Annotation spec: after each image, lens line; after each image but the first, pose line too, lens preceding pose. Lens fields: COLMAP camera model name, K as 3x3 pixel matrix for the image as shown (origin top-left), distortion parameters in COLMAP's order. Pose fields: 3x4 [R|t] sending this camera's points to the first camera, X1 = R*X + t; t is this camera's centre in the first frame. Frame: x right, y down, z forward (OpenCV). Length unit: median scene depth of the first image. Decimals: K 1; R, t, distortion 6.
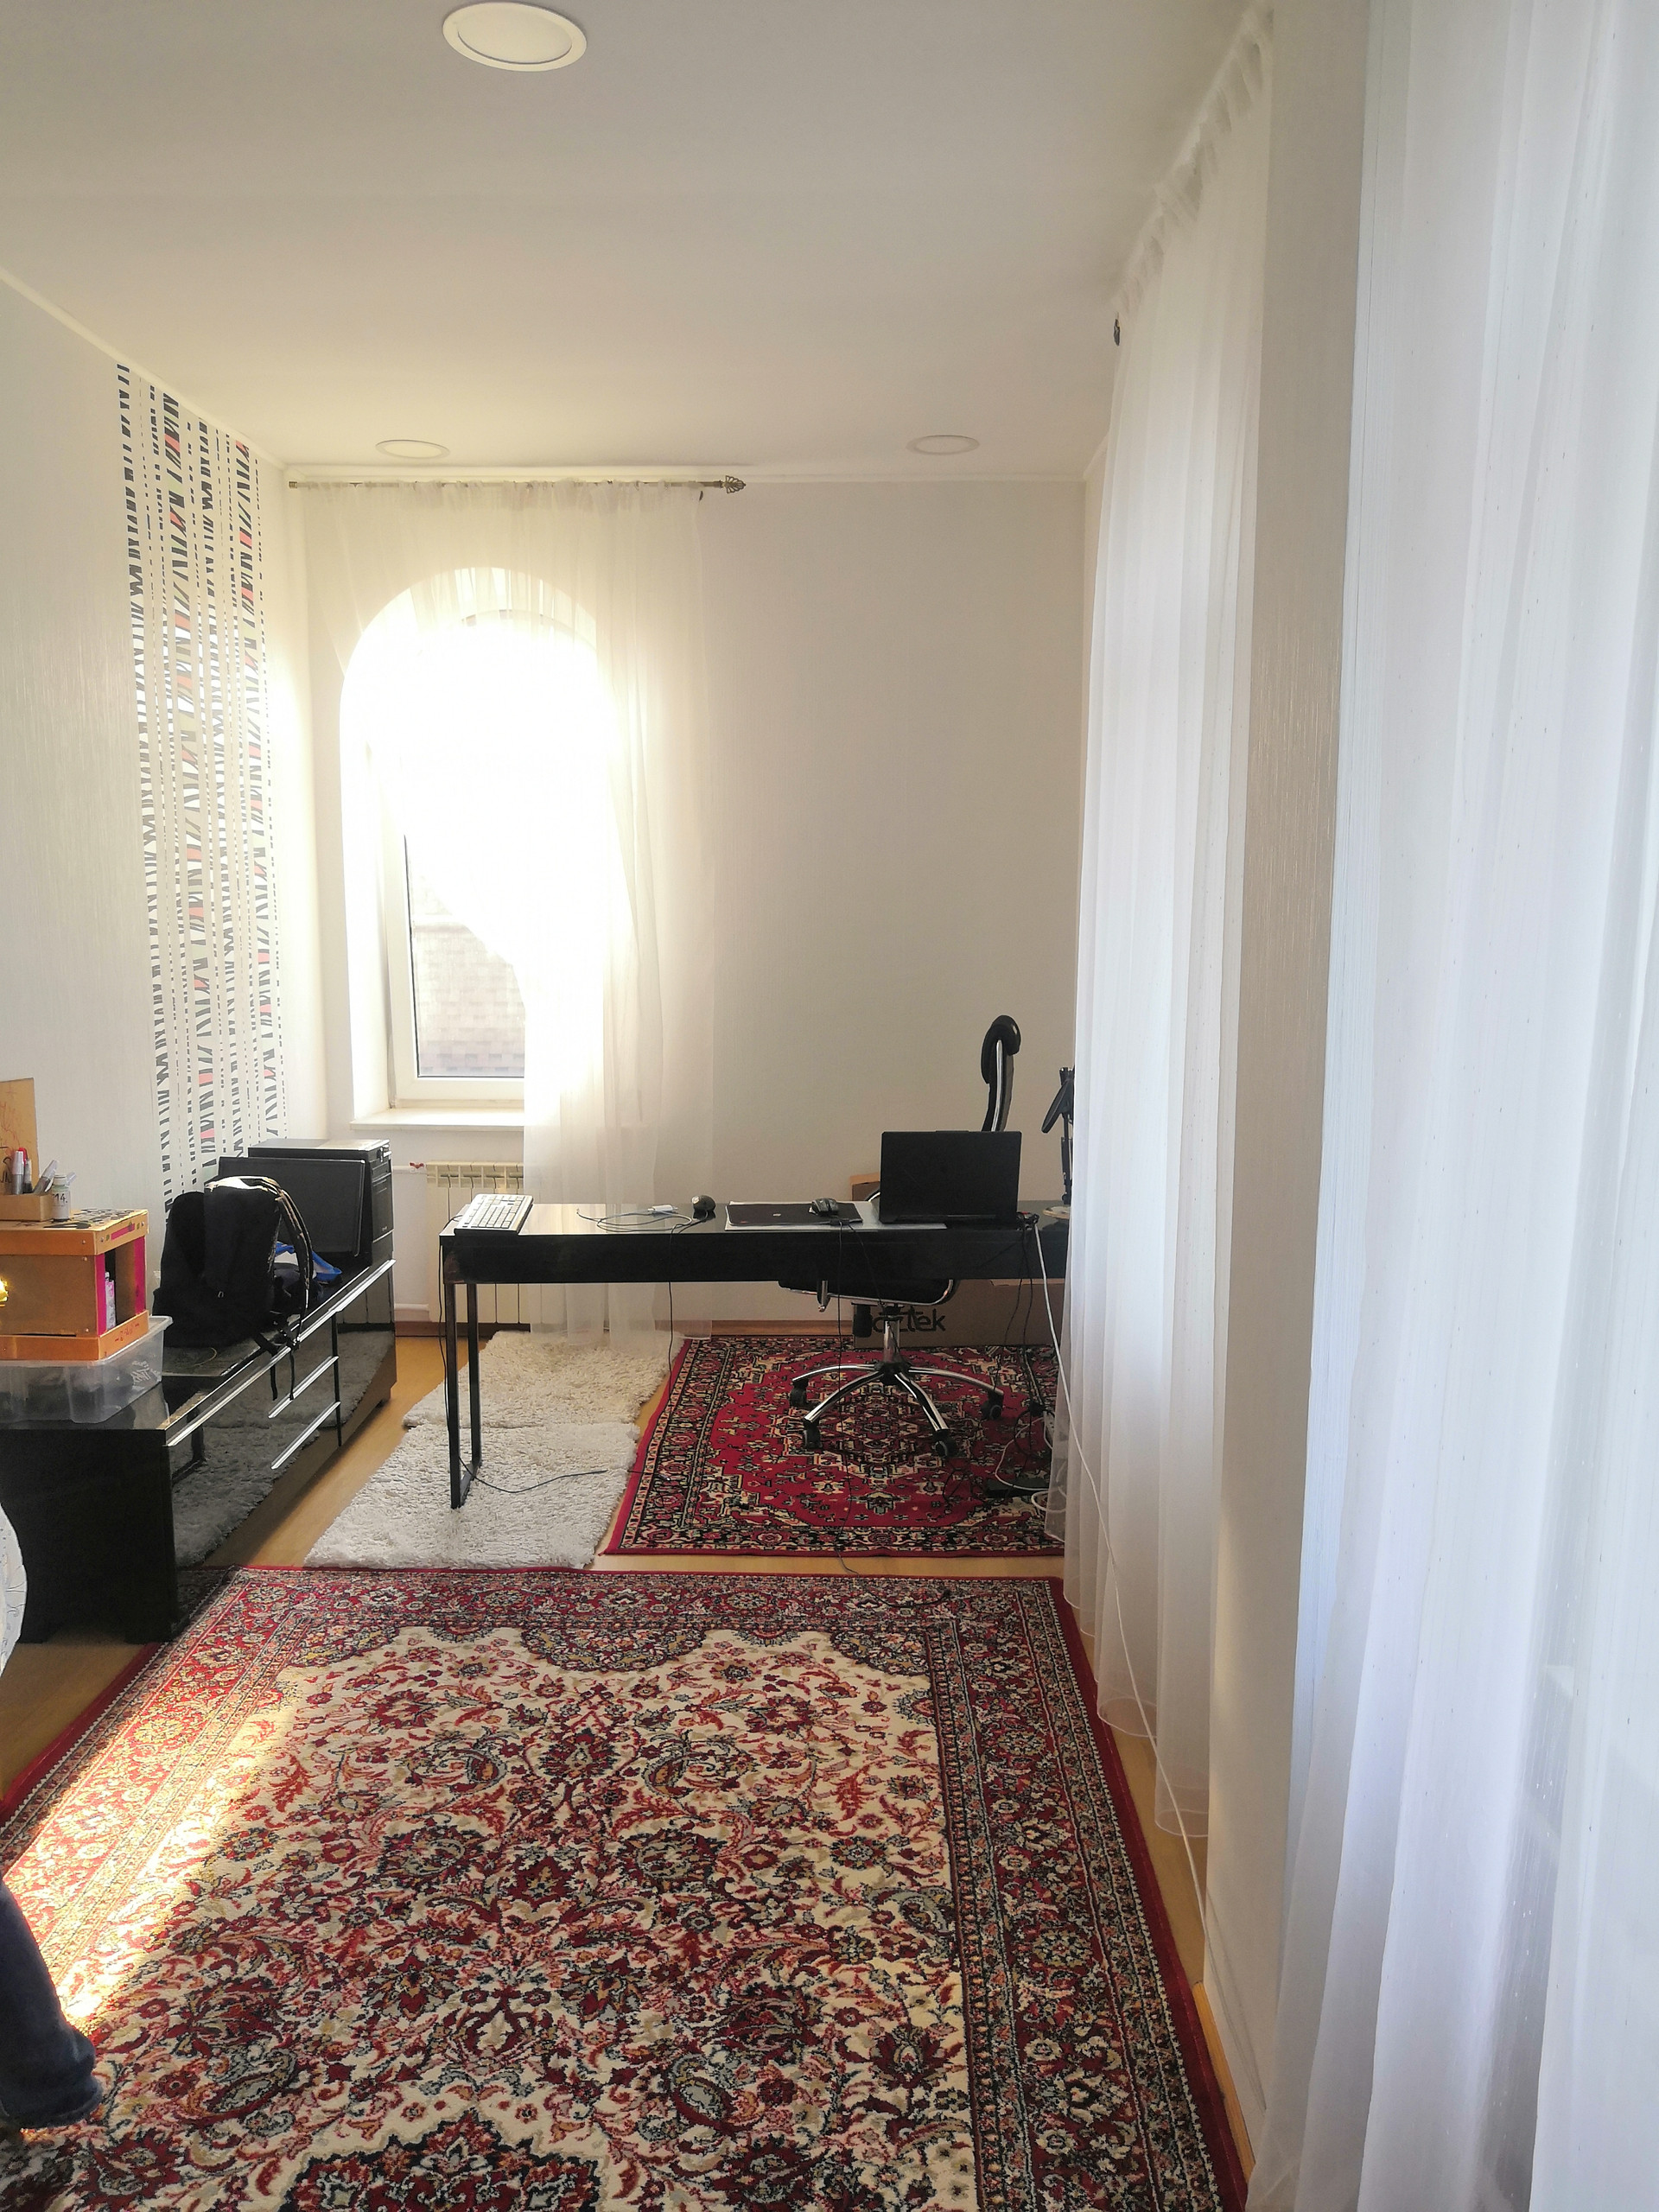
lens RADIAL K [[1713.0, 0, 822.9], [0, 1713.0, 1118.7], [0, 0, 1]] dist [0.017545, 0.005608]
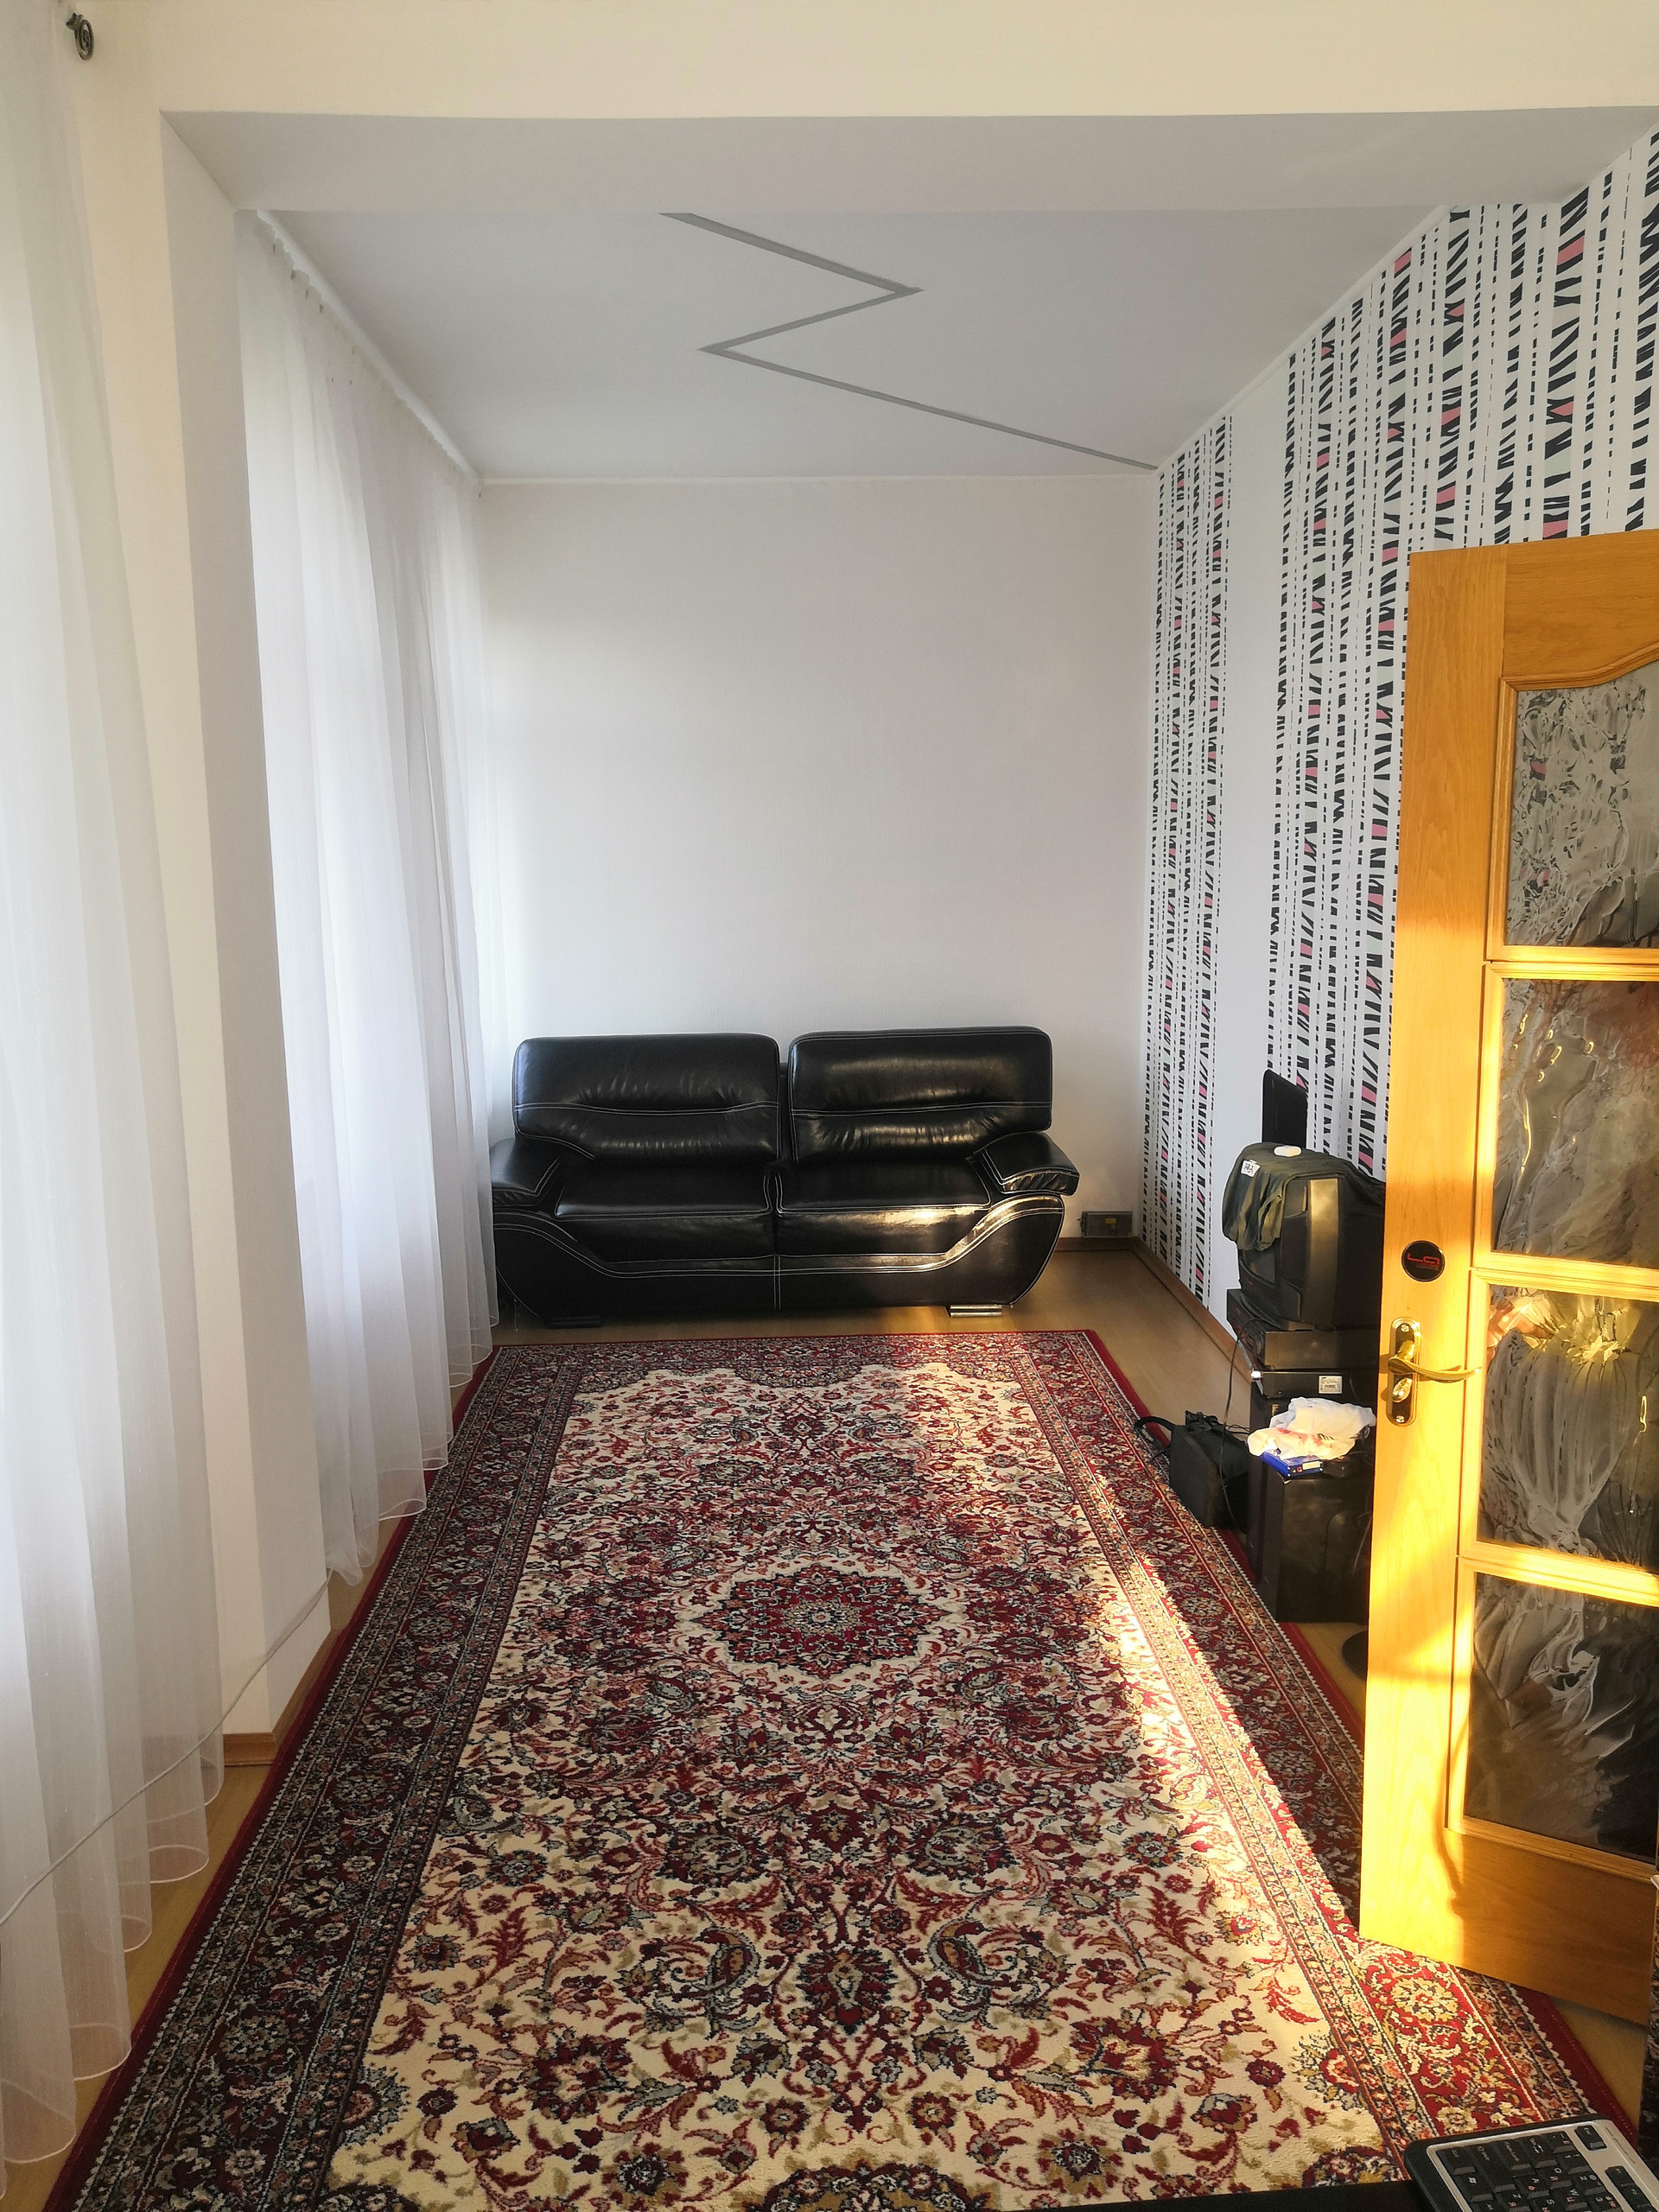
lens RADIAL K [[1713.0, 0, 822.9], [0, 1713.0, 1118.7], [0, 0, 1]] dist [0.017545, 0.005608]
pose [[-0.998649, 0.021421, -0.047351, -0.108839], [0.005785, 0.951263, 0.308328, -0.257300], [0.051648, 0.307637, -0.950101, 1.719319]]
